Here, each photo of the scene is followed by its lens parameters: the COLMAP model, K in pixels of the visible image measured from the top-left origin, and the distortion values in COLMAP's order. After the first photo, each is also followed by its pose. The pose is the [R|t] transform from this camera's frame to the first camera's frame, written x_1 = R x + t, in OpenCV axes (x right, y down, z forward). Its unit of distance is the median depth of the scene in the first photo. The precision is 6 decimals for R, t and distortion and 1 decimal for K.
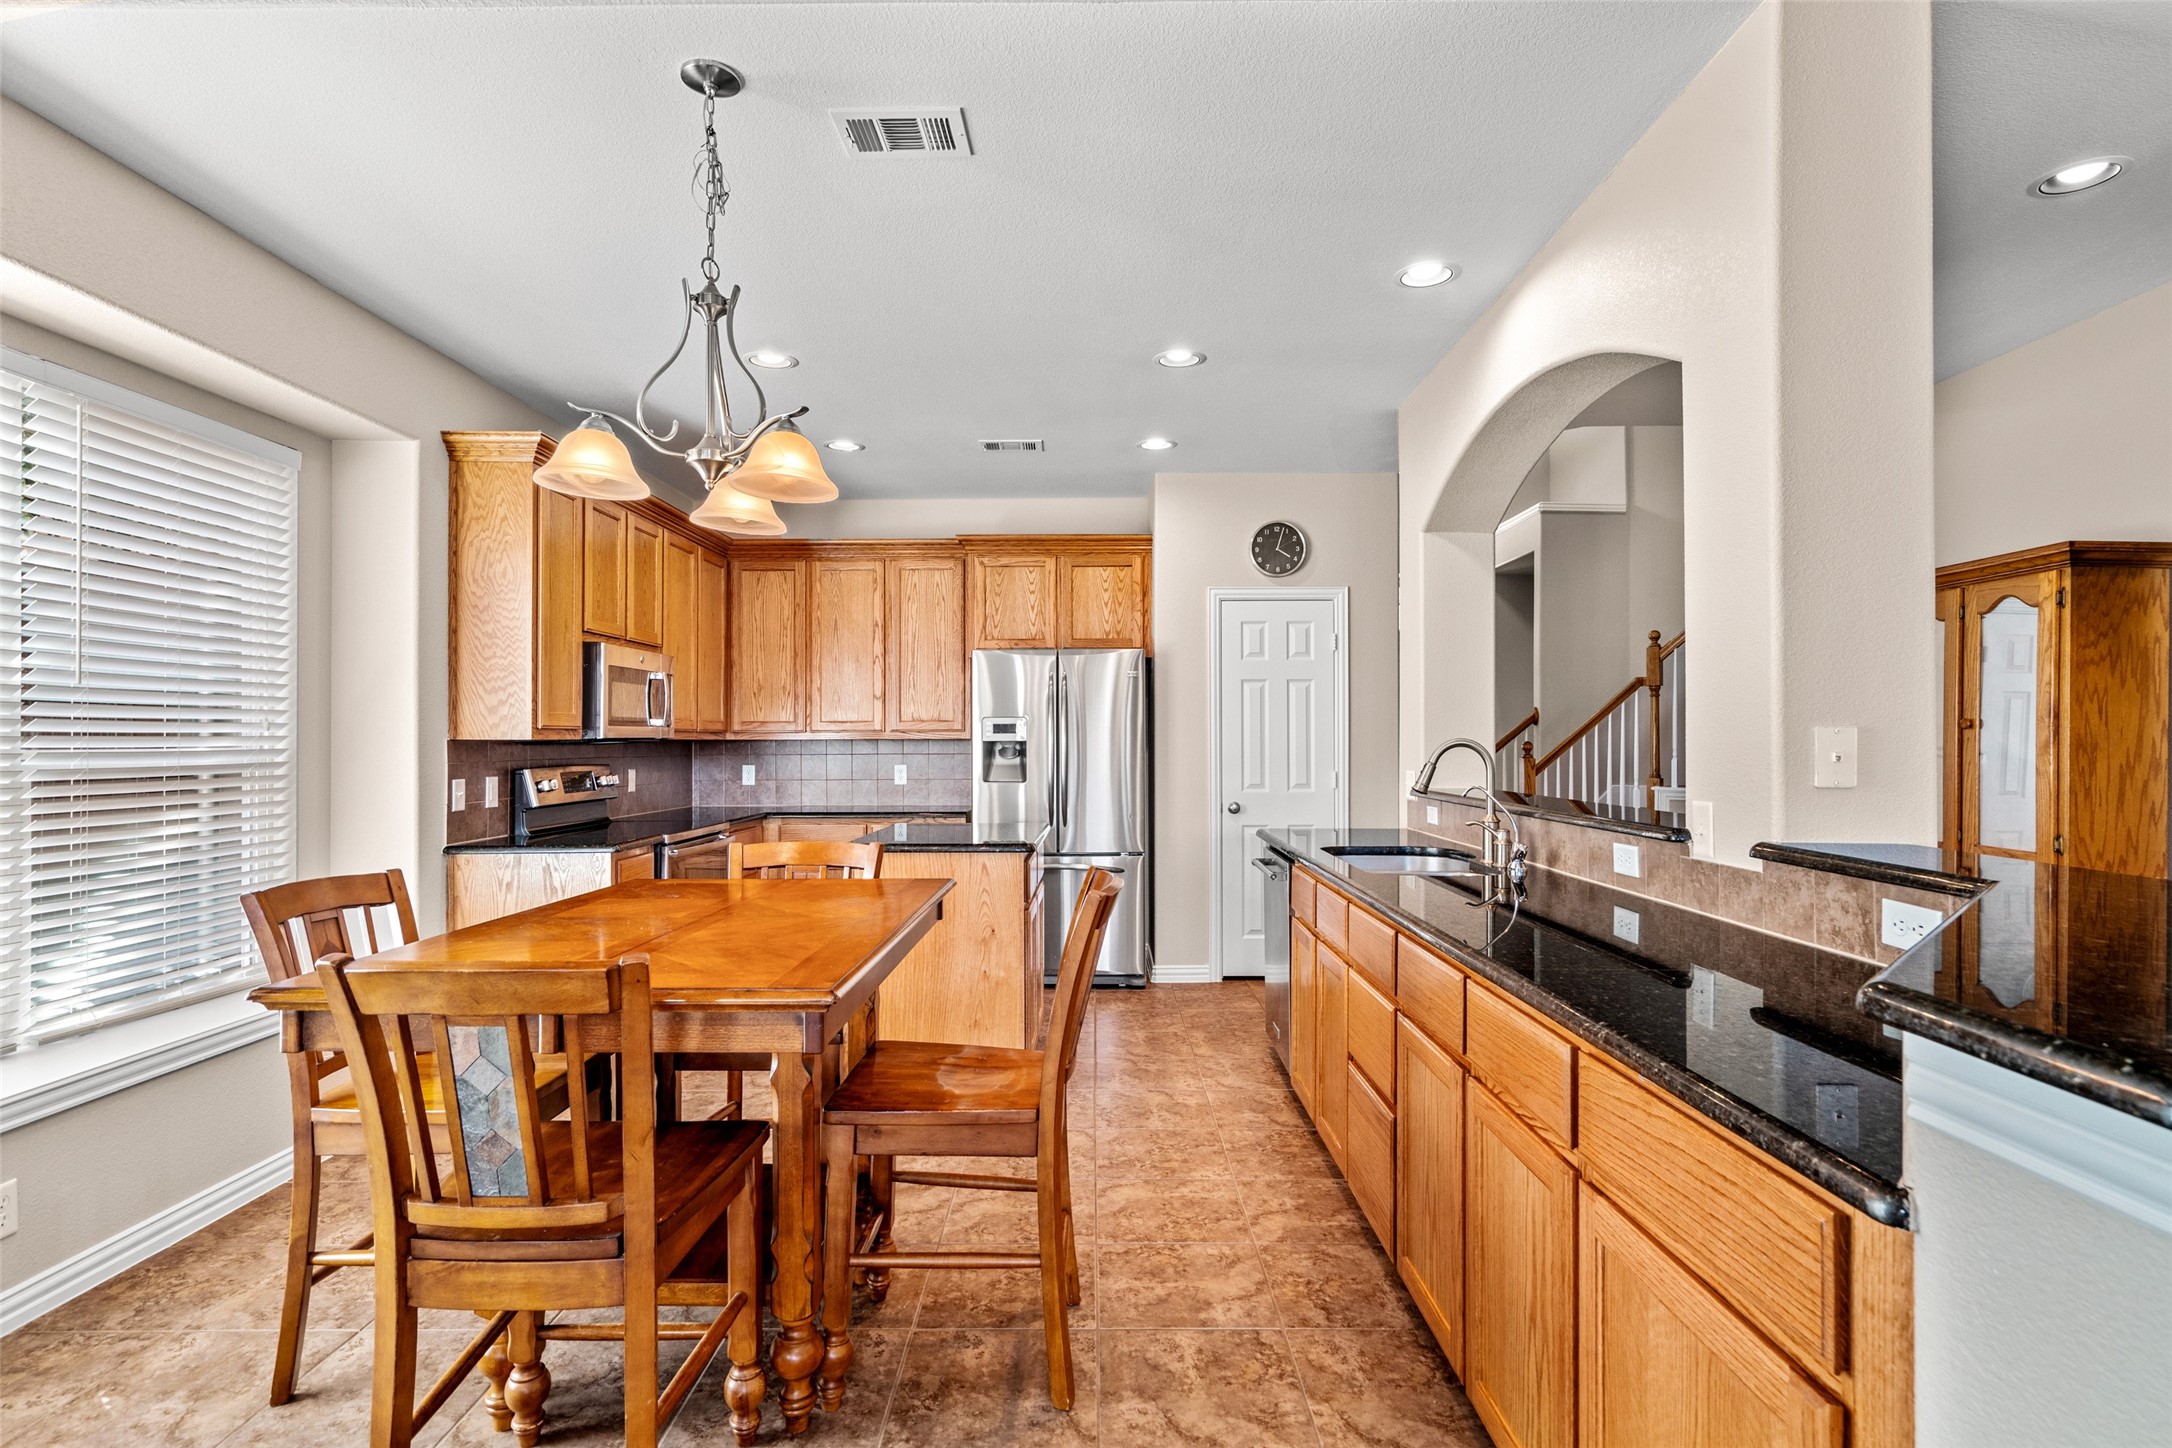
lens RADIAL K [[1084.9, 0, 1075.9], [0, 1084.9, 728.4], [0, 0, 1]] dist [-0.001919, 0.001389]
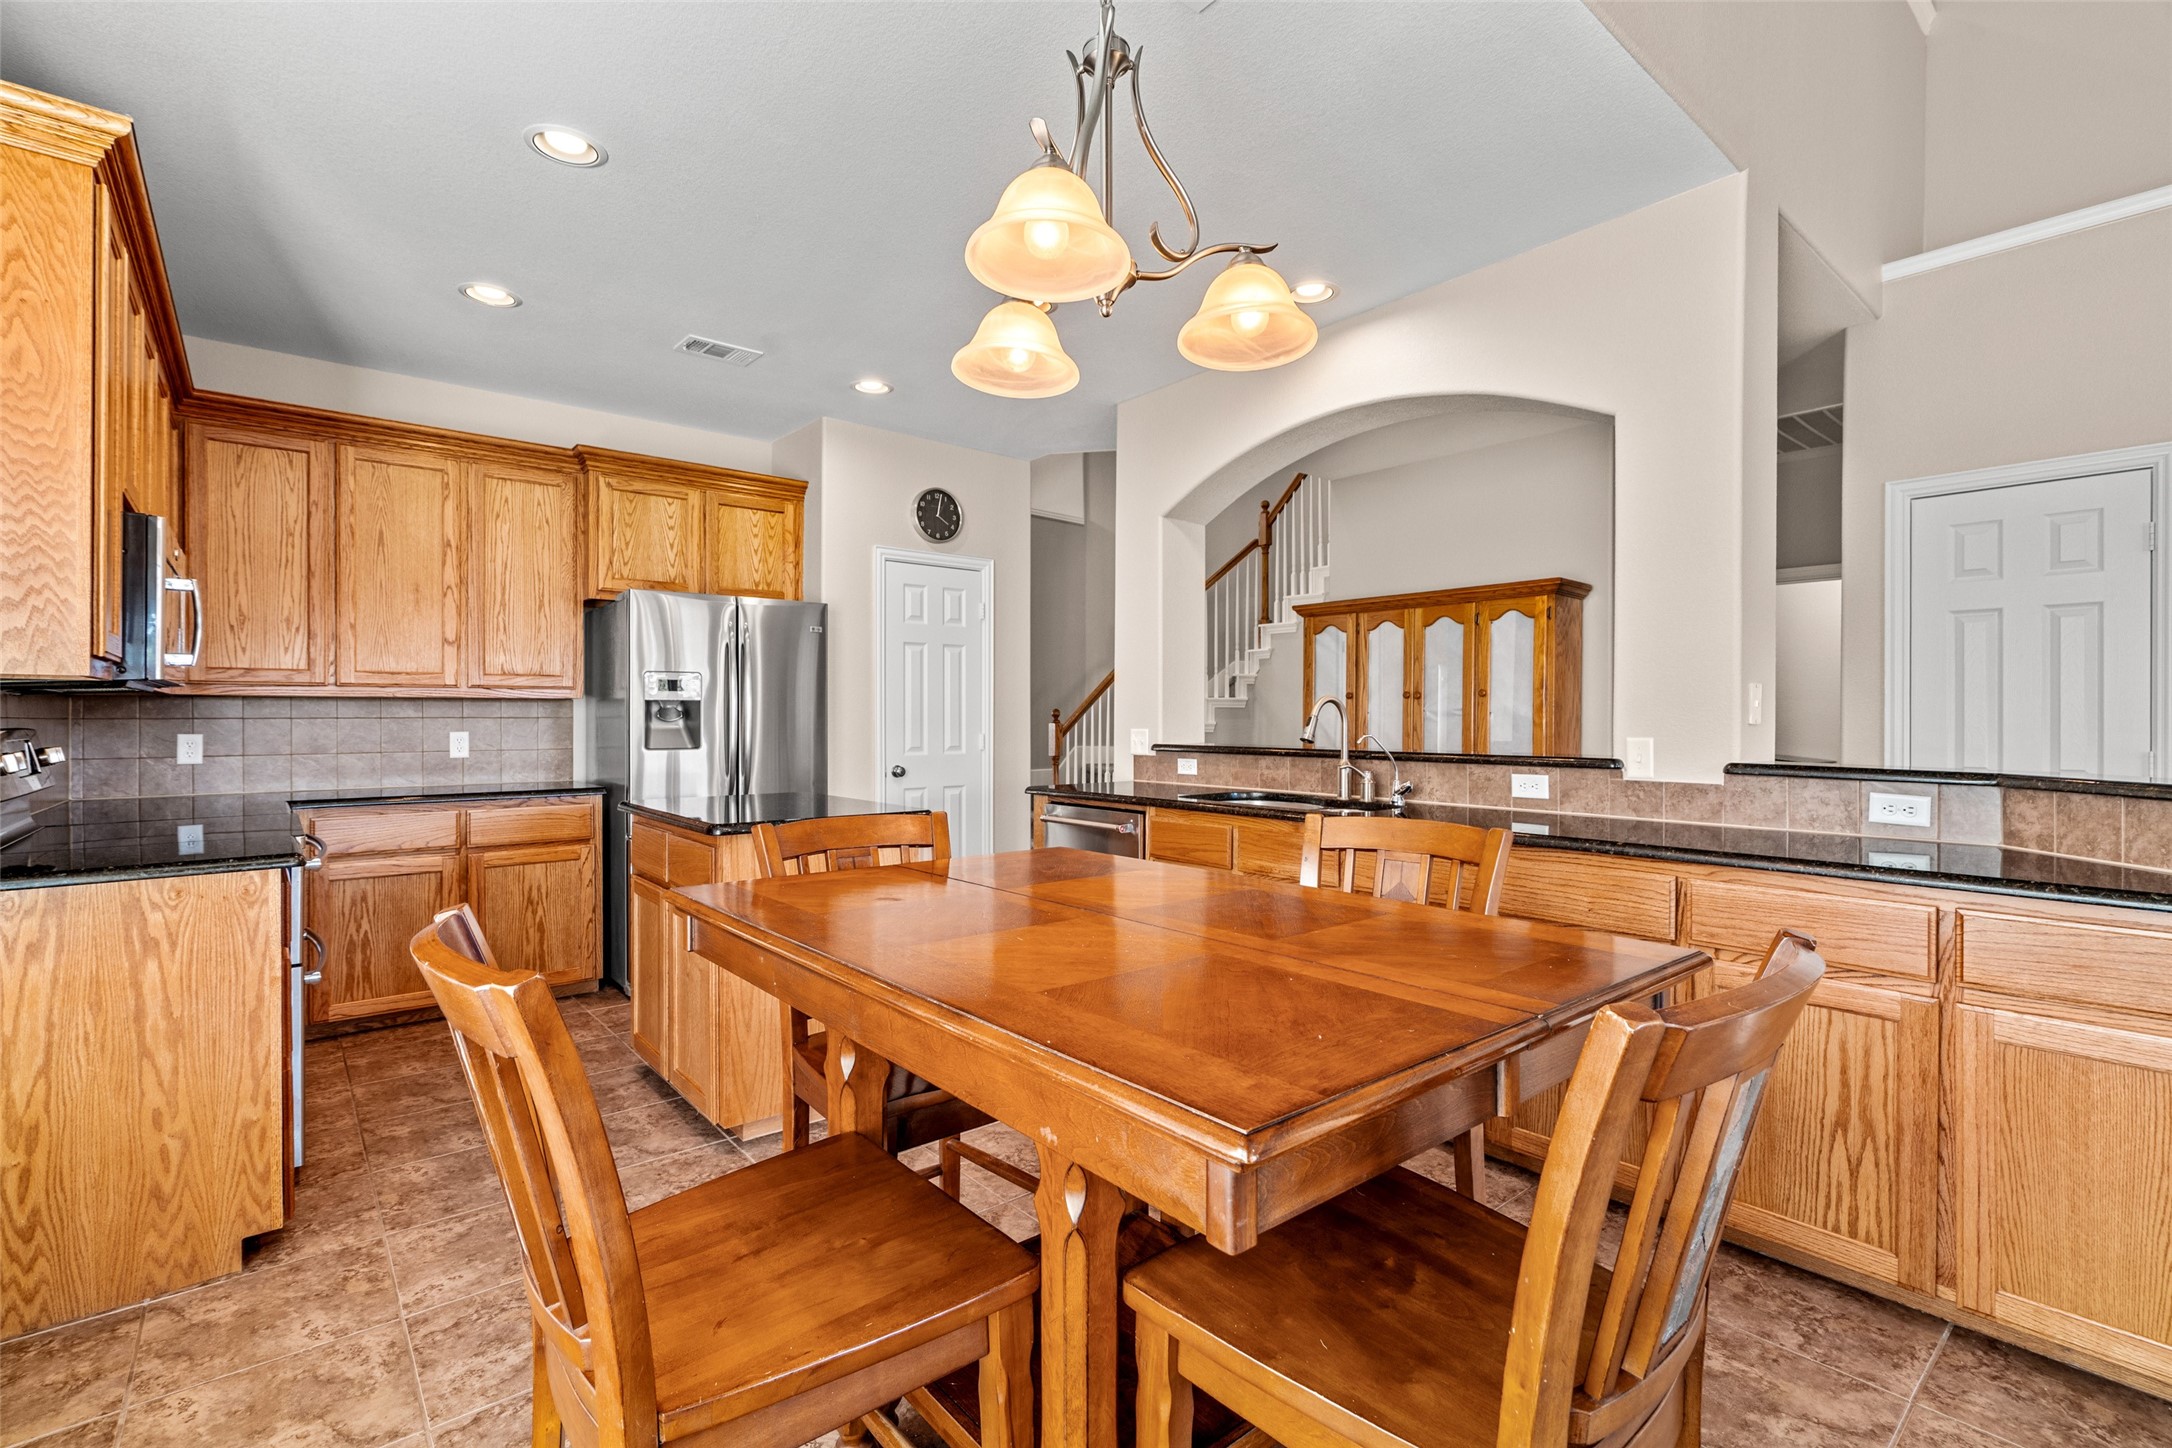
lens RADIAL K [[985.4, 0, 1084.3], [0, 985.4, 717.4], [0, 0, 1]] dist [-0.004994, 0.001970]
pose [[0.758108, 0.002539, 0.652124, -0.315516], [-0.009728, 0.999925, 0.007416, 0.015847], [-0.652056, -0.011966, 0.758076, 0.209487]]
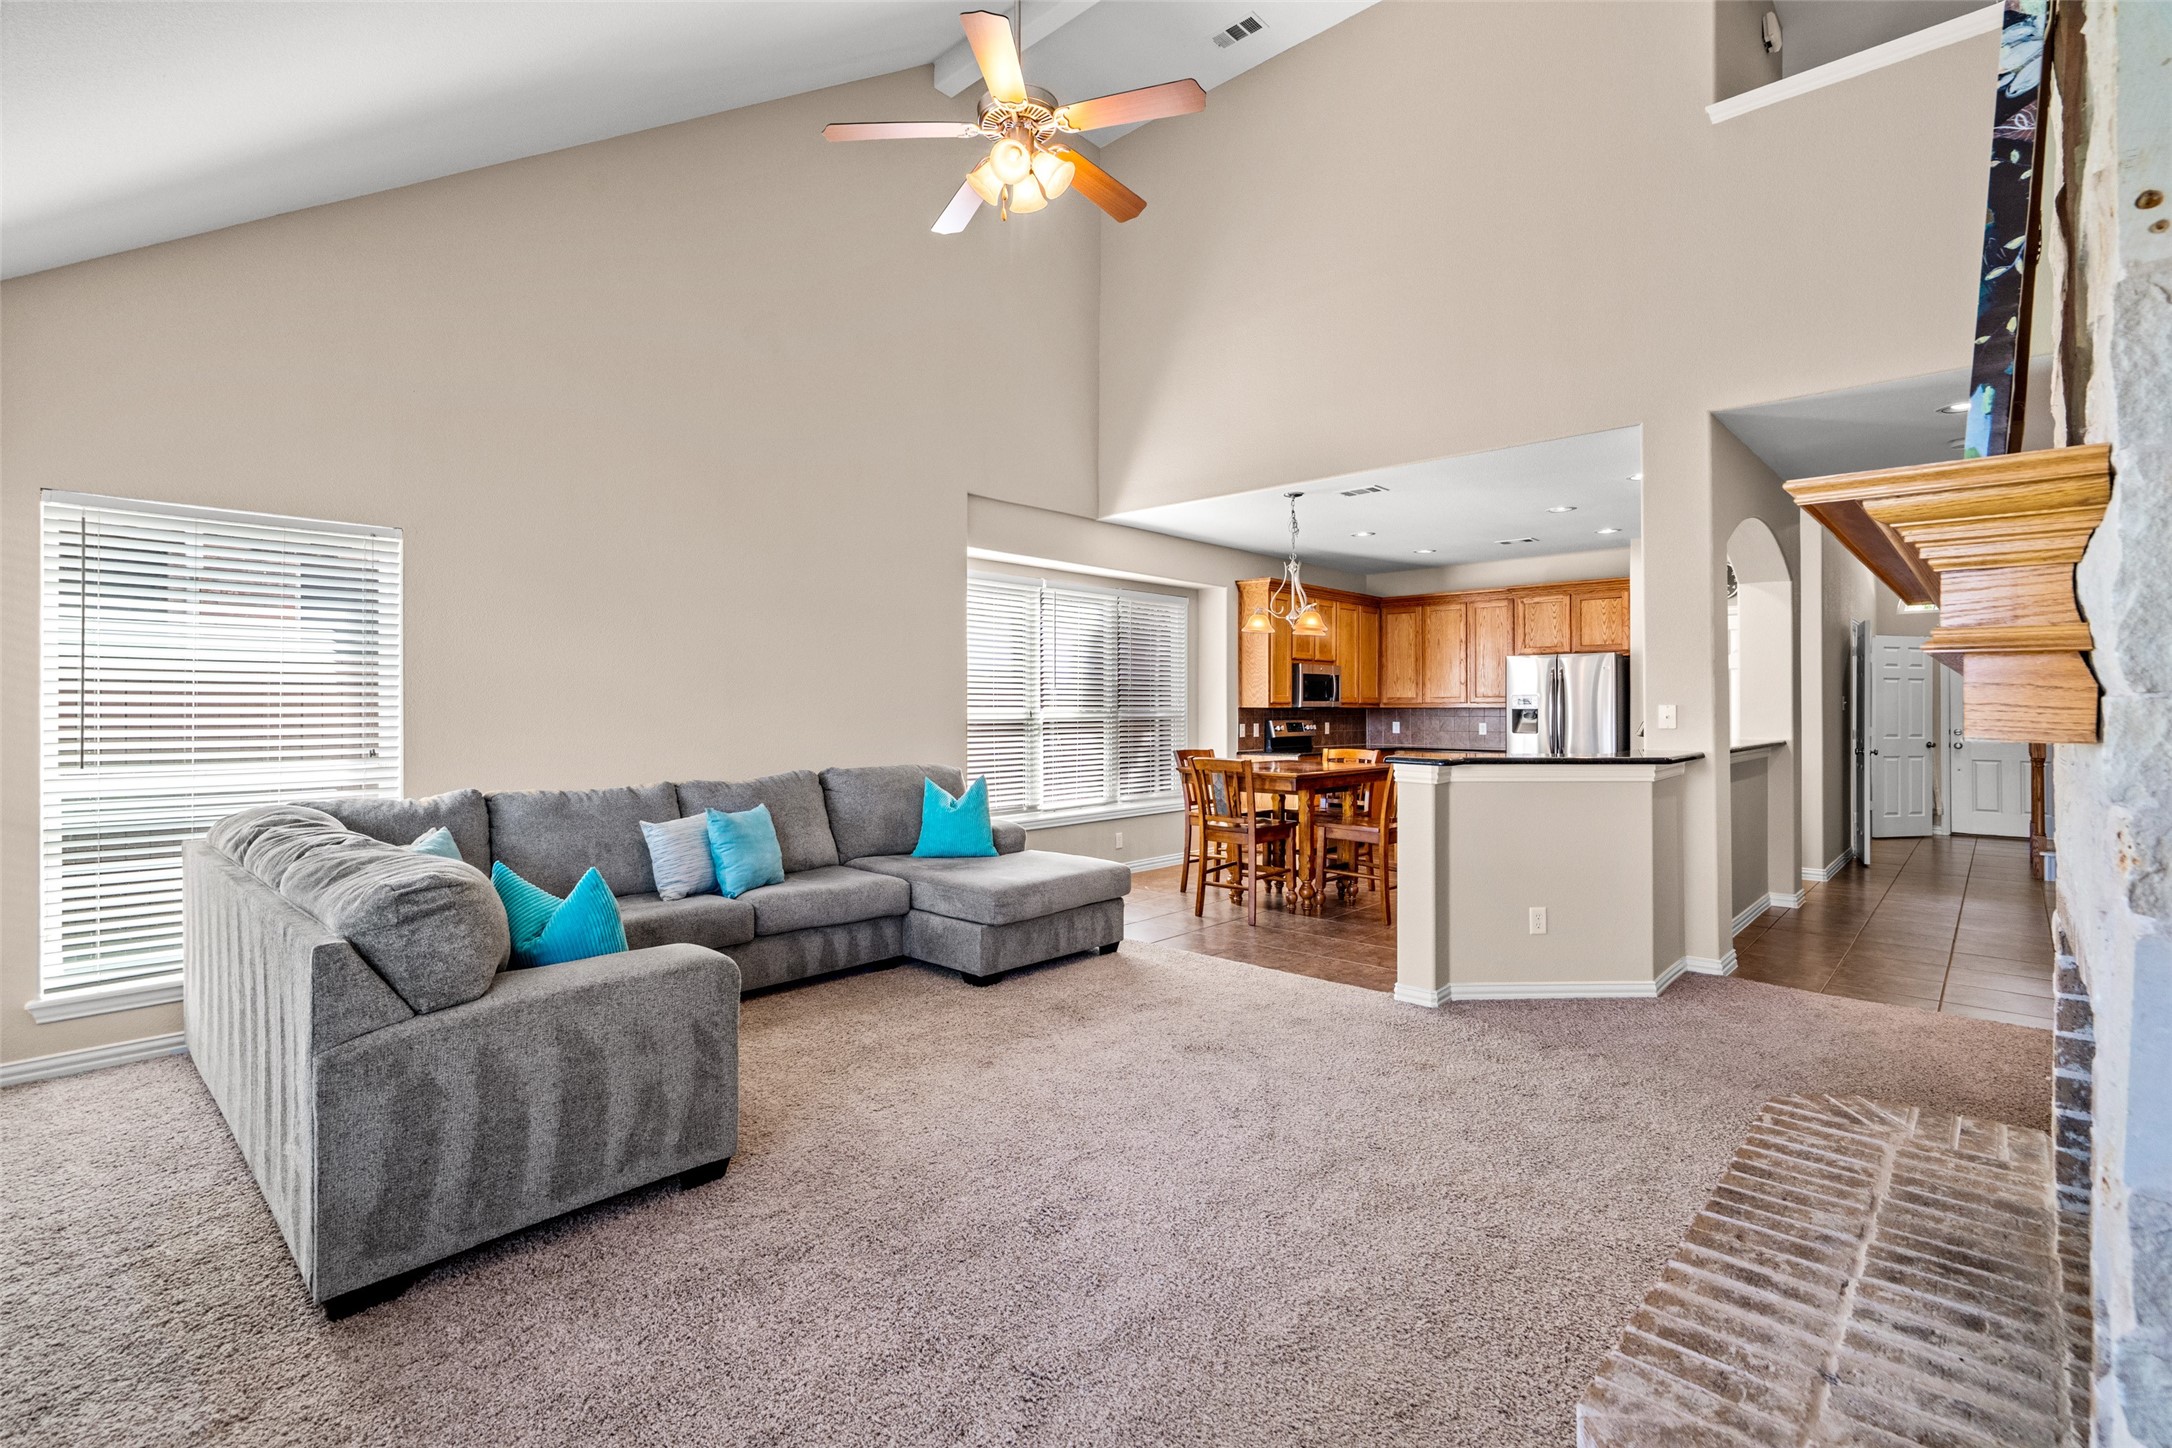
lens RADIAL K [[985.4, 0, 1078.7], [0, 985.4, 709.8], [0, 0, 1]] dist [-0.004994, 0.001970]
pose [[0.739224, 0.005266, -0.673439, 0.452818], [0.005307, 0.999893, 0.013644, -0.011649], [0.673438, -0.013660, 0.739117, -0.612317]]
